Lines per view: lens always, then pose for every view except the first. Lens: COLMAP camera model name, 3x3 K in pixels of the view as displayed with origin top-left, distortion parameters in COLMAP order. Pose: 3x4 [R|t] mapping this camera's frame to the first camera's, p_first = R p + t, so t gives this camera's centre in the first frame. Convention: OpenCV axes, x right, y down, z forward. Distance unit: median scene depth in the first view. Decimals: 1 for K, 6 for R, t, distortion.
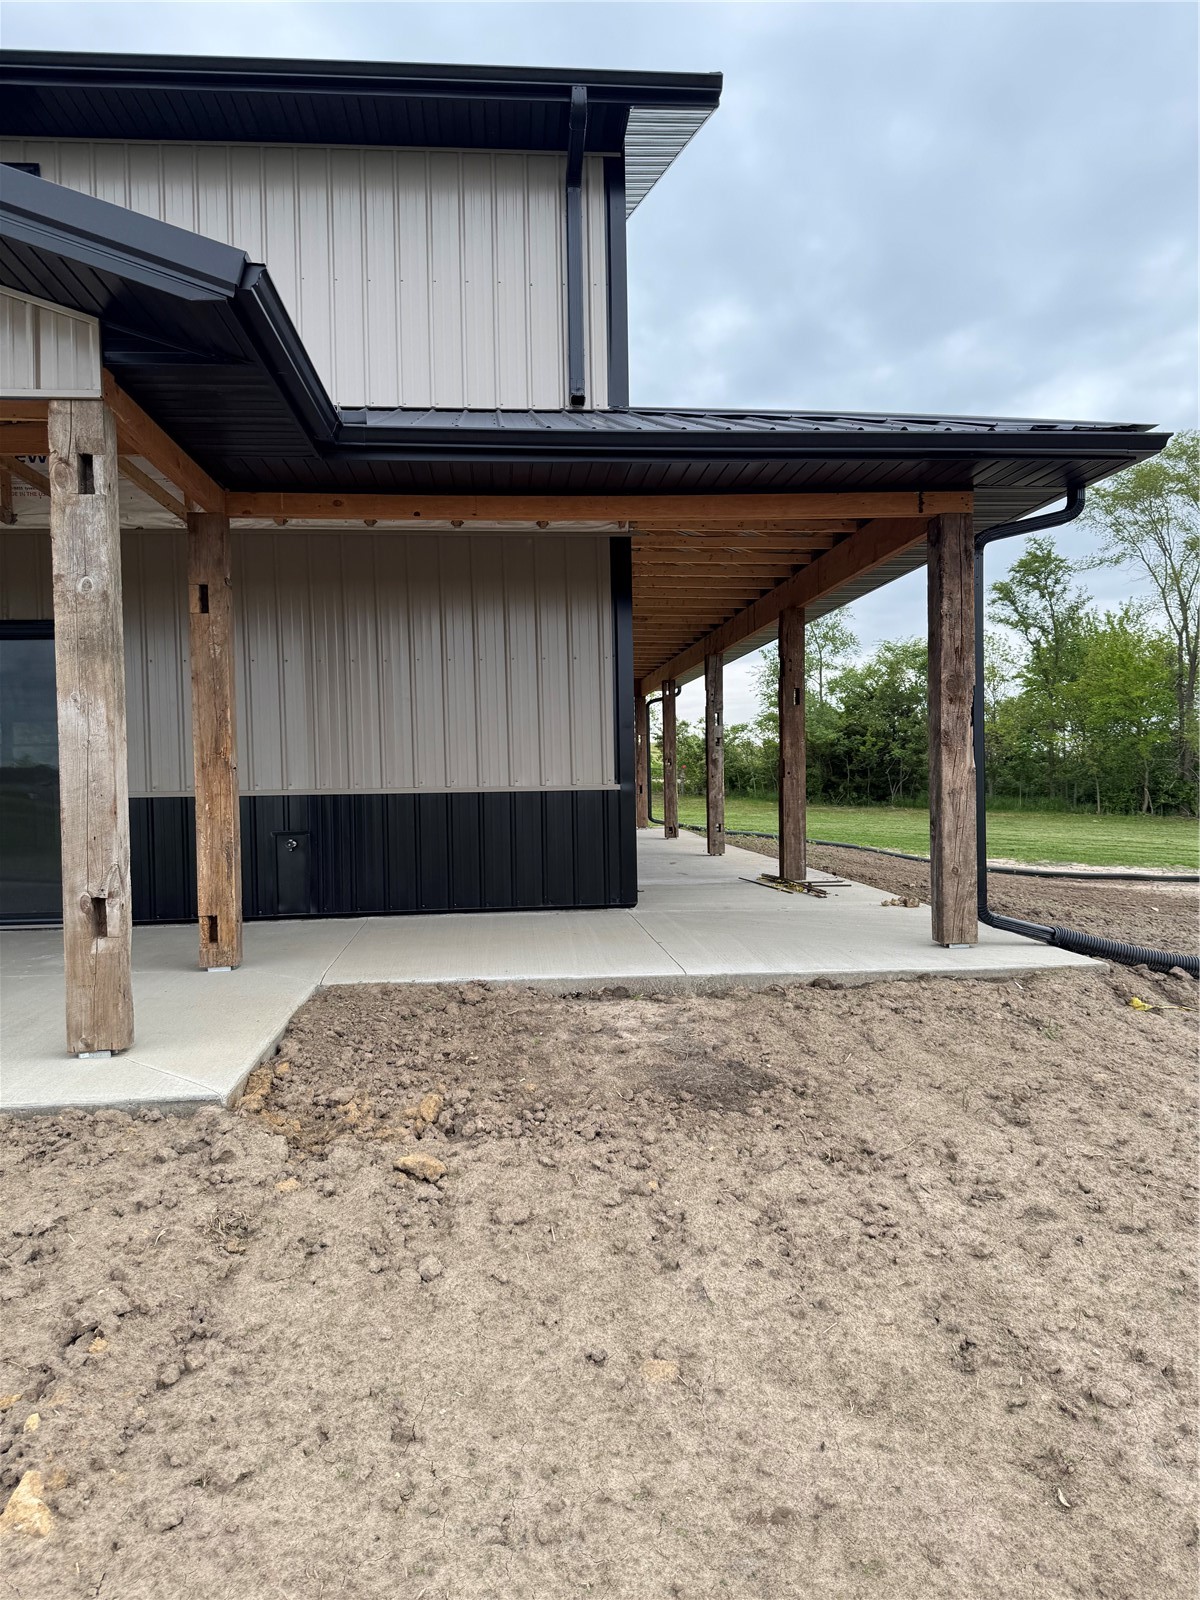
lens RADIAL K [[1119.4, 0, 600.0], [0, 1119.4, 800.0], [0, 0, 1]] dist [0.002629, 0.000434]
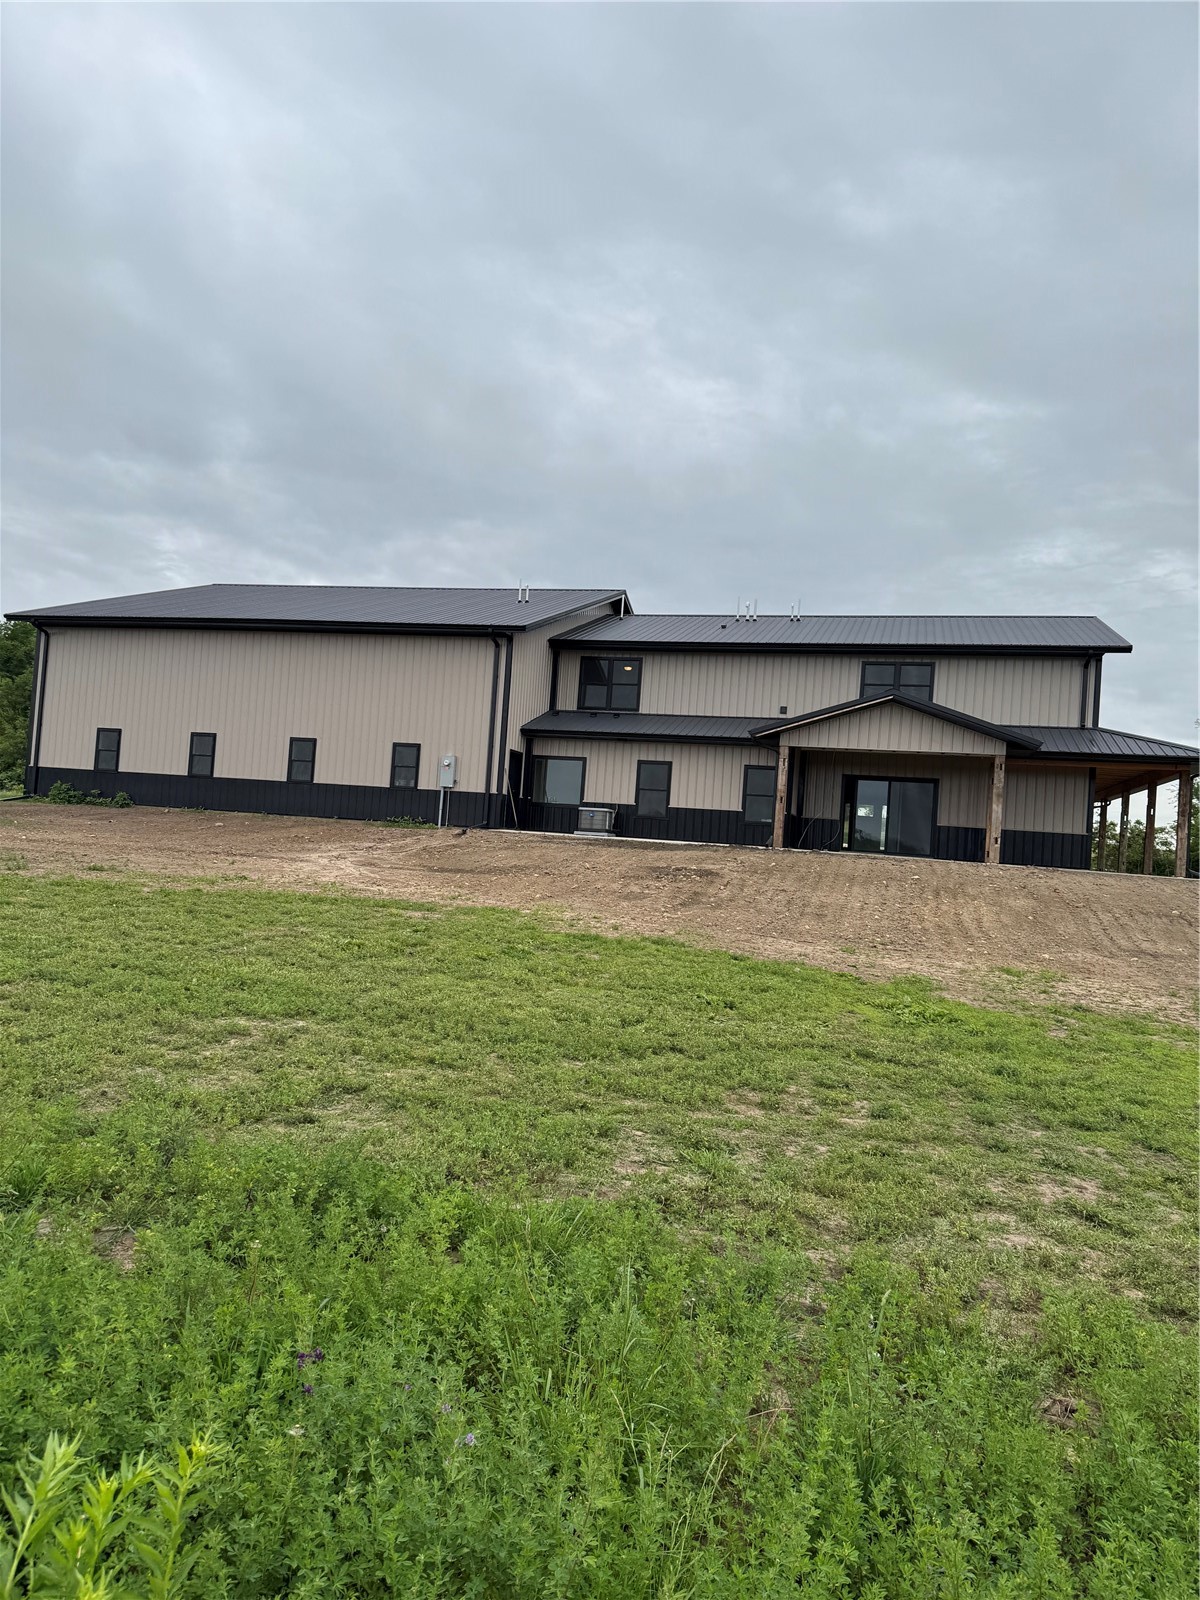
lens RADIAL K [[1098.3, 0, 600.0], [0, 1098.3, 800.0], [0, 0, 1]] dist [0.000978, 0.000210]
pose [[0.932950, 0.060494, -0.354886, -0.114652], [-0.086458, 0.994580, -0.057749, 0.125640], [0.349469, 0.084560, 0.933124, -1.605873]]
